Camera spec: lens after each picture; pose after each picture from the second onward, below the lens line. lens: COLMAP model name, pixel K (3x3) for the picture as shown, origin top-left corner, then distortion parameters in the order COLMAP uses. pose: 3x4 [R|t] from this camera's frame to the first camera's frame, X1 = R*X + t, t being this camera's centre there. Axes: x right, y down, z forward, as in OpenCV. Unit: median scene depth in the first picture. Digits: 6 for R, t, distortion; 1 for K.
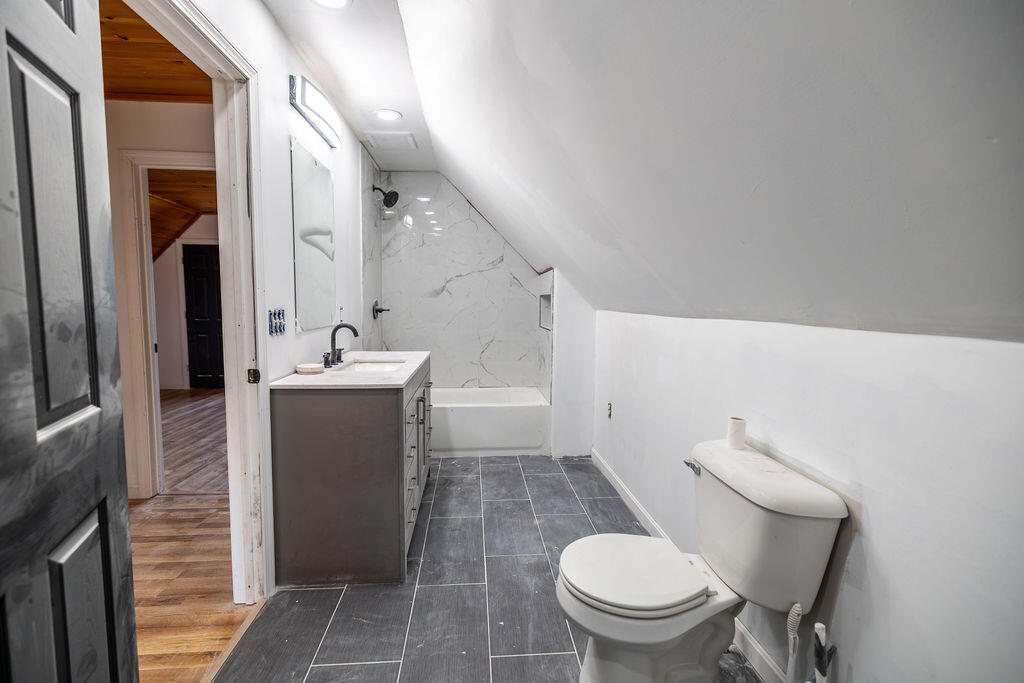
lens RADIAL K [[436.0, 0, 510.6], [0, 436.0, 339.0], [0, 0, 1]] dist [0.001395, -0.000270]
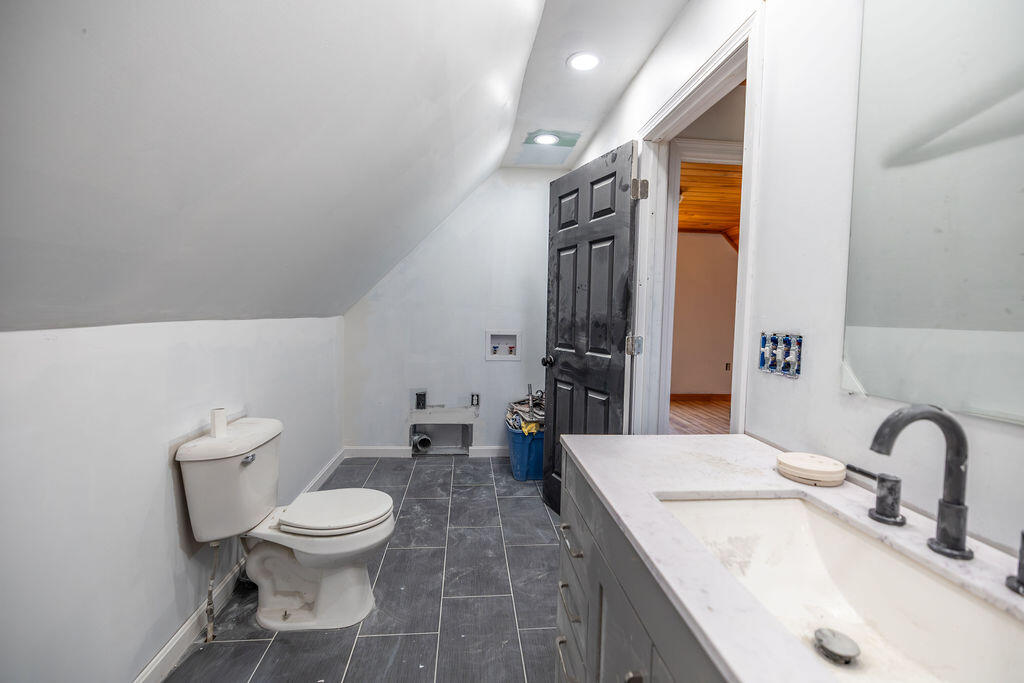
lens RADIAL K [[436.0, 0, 510.6], [0, 436.0, 339.0], [0, 0, 1]] dist [0.001395, -0.000270]
pose [[-0.999438, -0.029769, -0.015421, -0.174959], [-0.031722, 0.988540, 0.147589, -0.158094], [0.010851, 0.147995, -0.988929, 1.839917]]
